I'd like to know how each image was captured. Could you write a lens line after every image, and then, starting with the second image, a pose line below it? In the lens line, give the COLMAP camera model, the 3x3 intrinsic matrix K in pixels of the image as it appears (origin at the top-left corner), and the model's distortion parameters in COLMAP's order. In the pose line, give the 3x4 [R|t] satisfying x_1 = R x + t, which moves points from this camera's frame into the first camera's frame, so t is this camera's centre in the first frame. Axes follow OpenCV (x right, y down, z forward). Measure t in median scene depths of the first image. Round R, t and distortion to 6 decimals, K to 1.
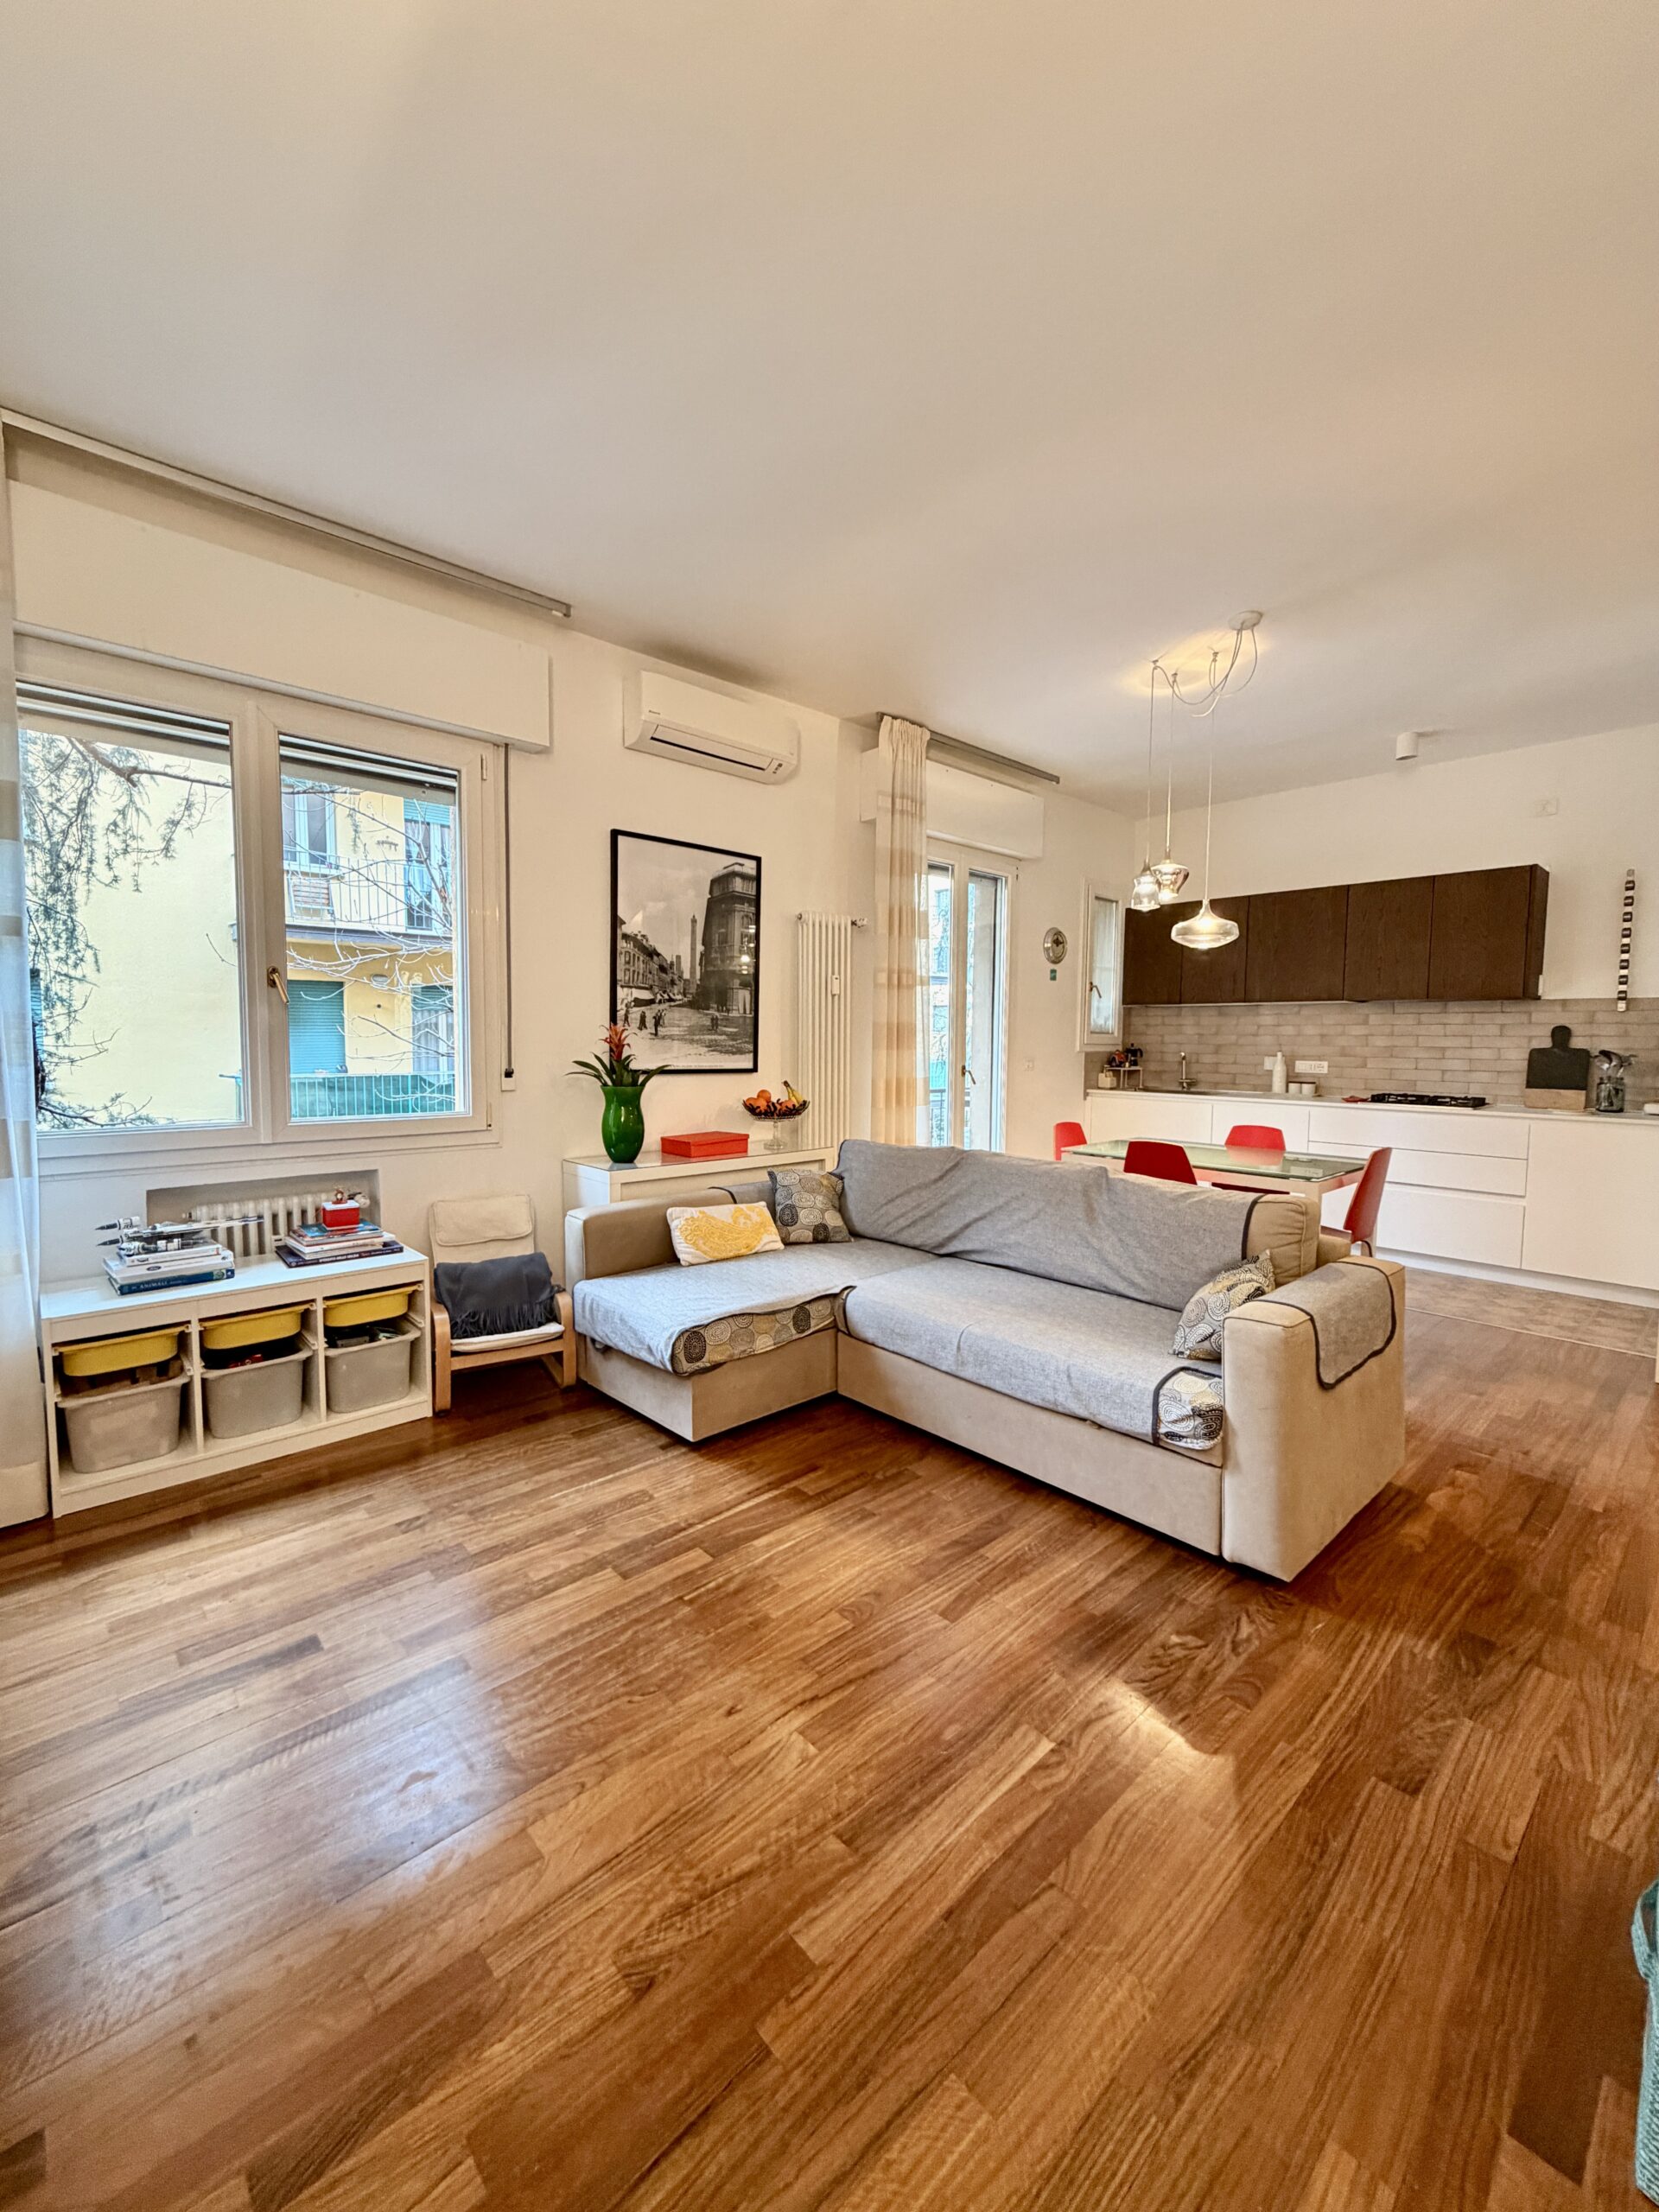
lens RADIAL K [[897.7, 0, 827.8], [0, 897.7, 1097.3], [0, 0, 1]] dist [-0.001637, -0.000005]
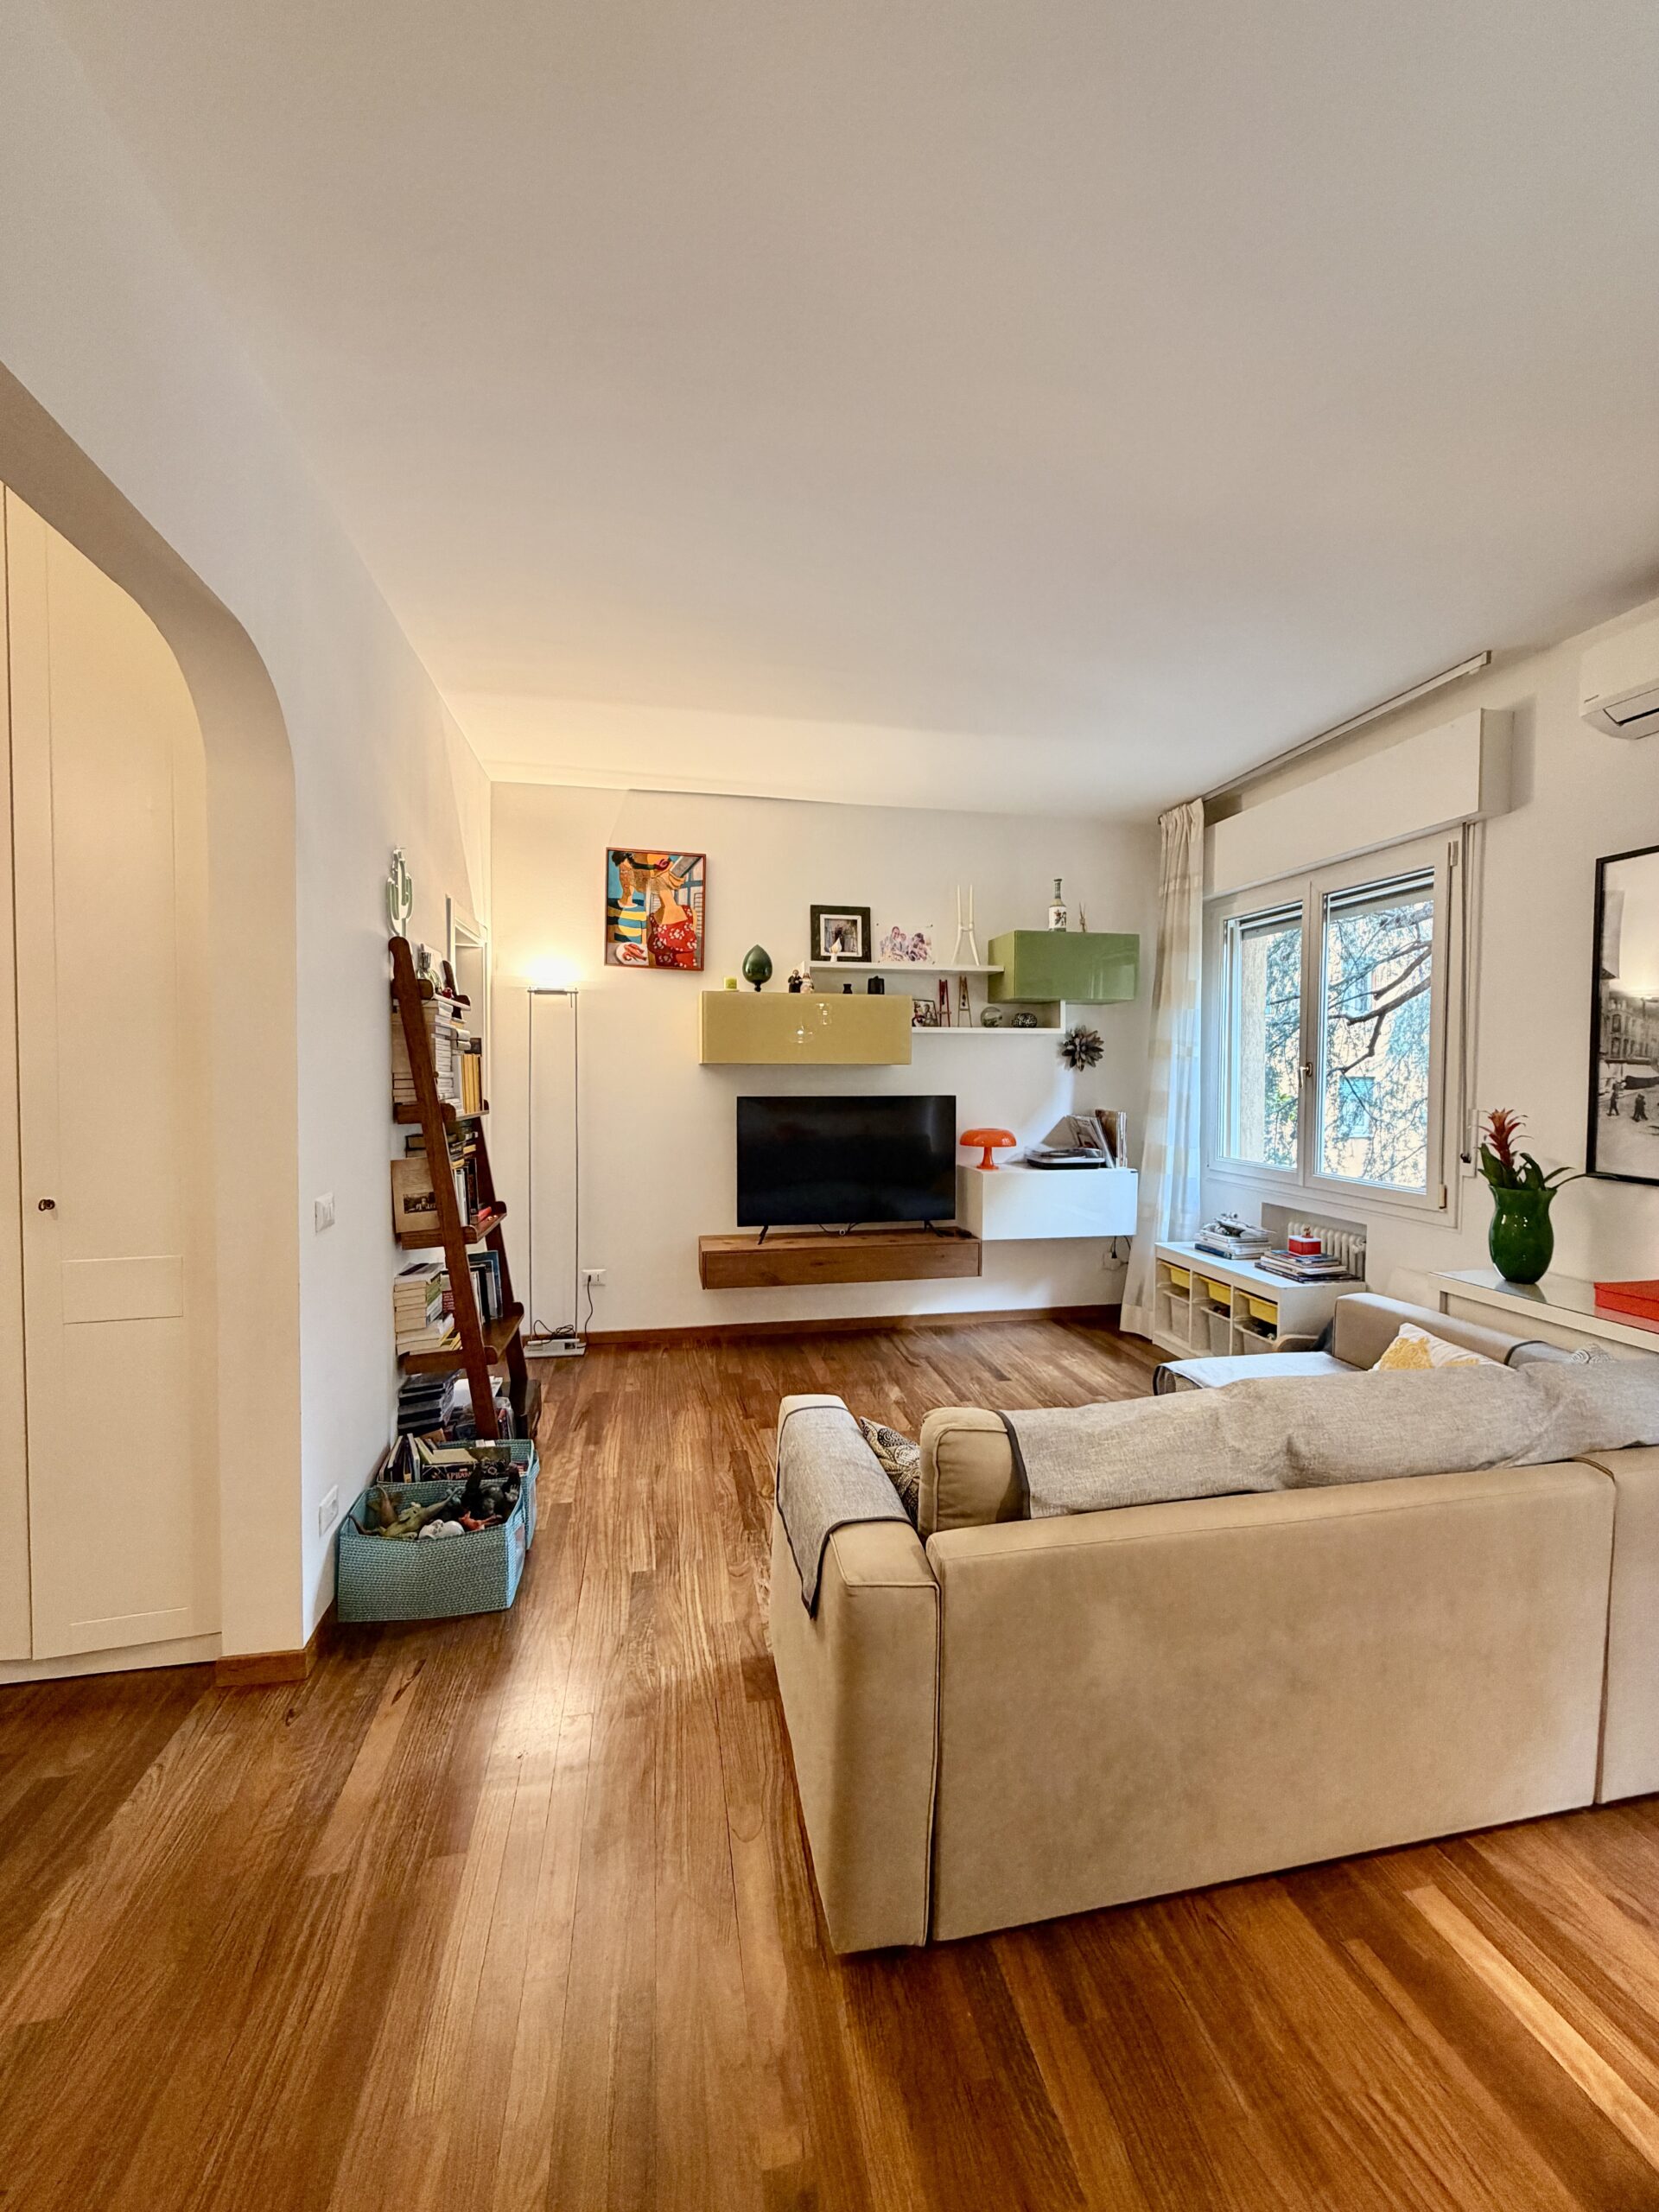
lens RADIAL K [[878.3, 0, 829.2], [0, 878.3, 1098.2], [0, 0, 1]] dist [0.001659, 0.000202]
pose [[-0.518755, 0.018958, -0.854713, 0.778840], [-0.065810, 0.995902, 0.062032, -0.101723], [0.852386, 0.088428, -0.515382, 0.875048]]
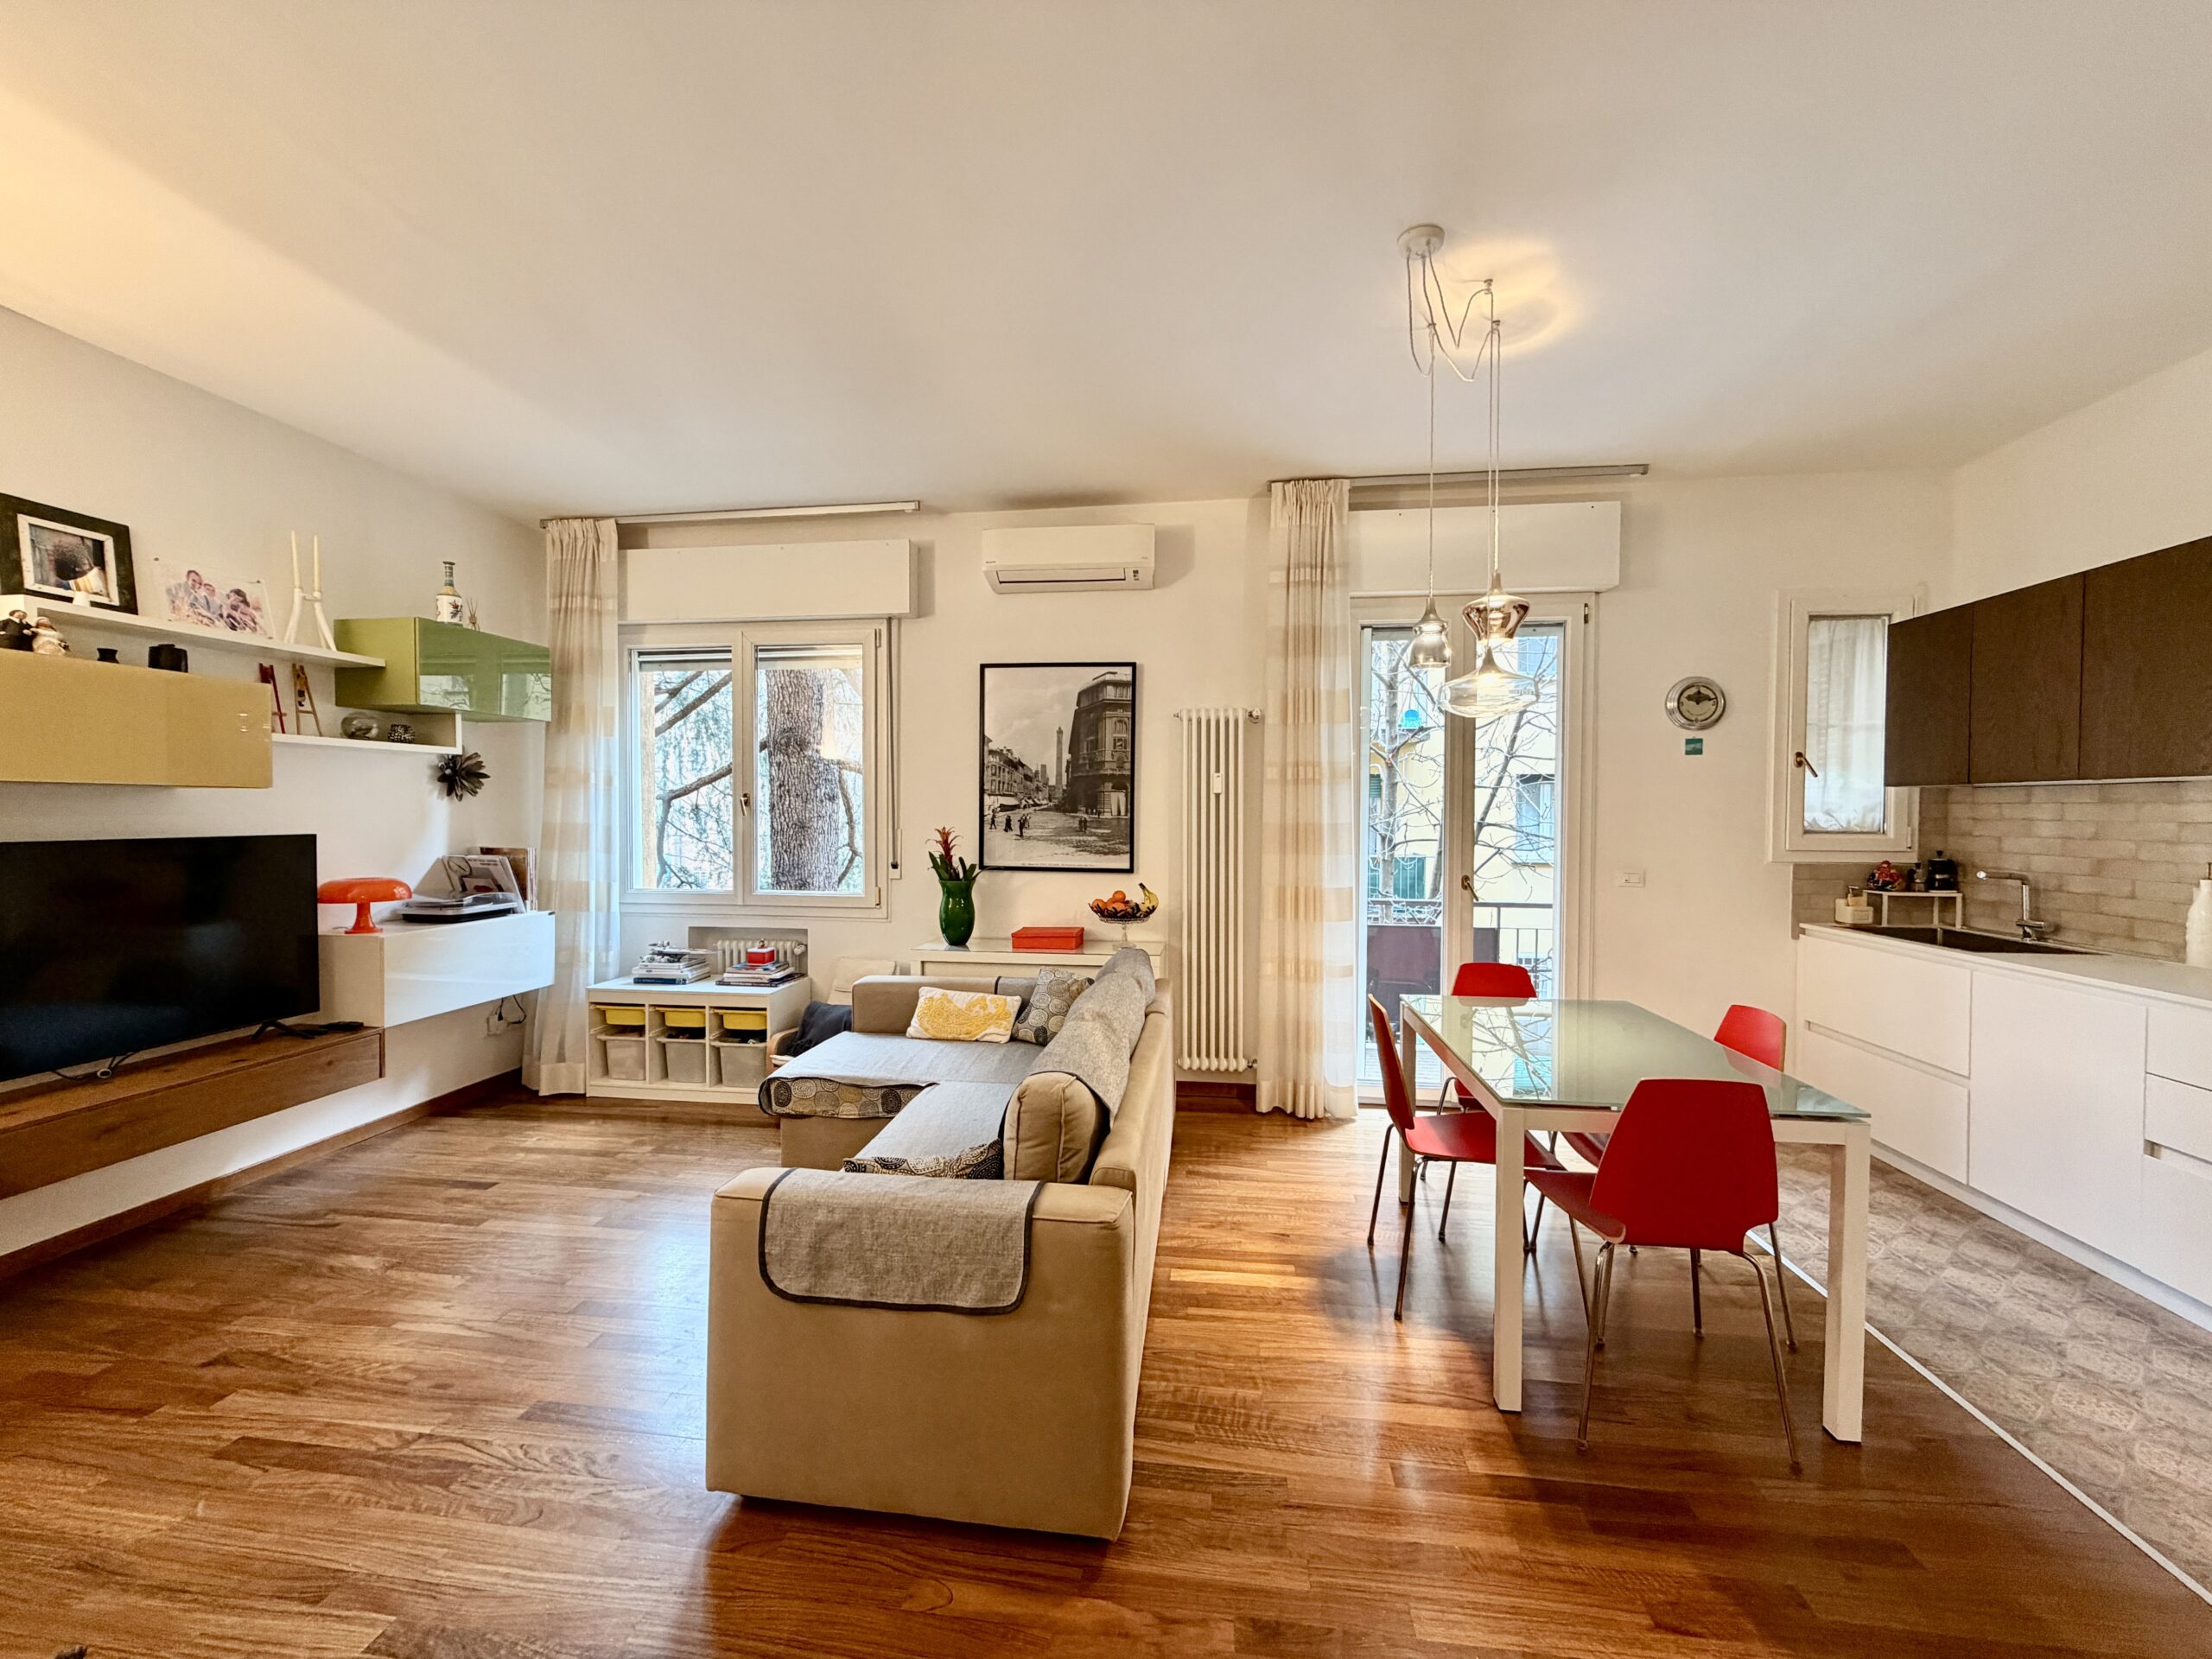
lens RADIAL K [[884.6, 0, 1097.3], [0, 884.6, 829.6], [0, 0, 1]] dist [0.000576, -0.000085]
pose [[0.637111, 0.010129, -0.770705, 0.795499], [-0.049941, 0.998355, -0.028163, -0.055760], [0.769152, 0.056433, 0.636569, 0.397393]]
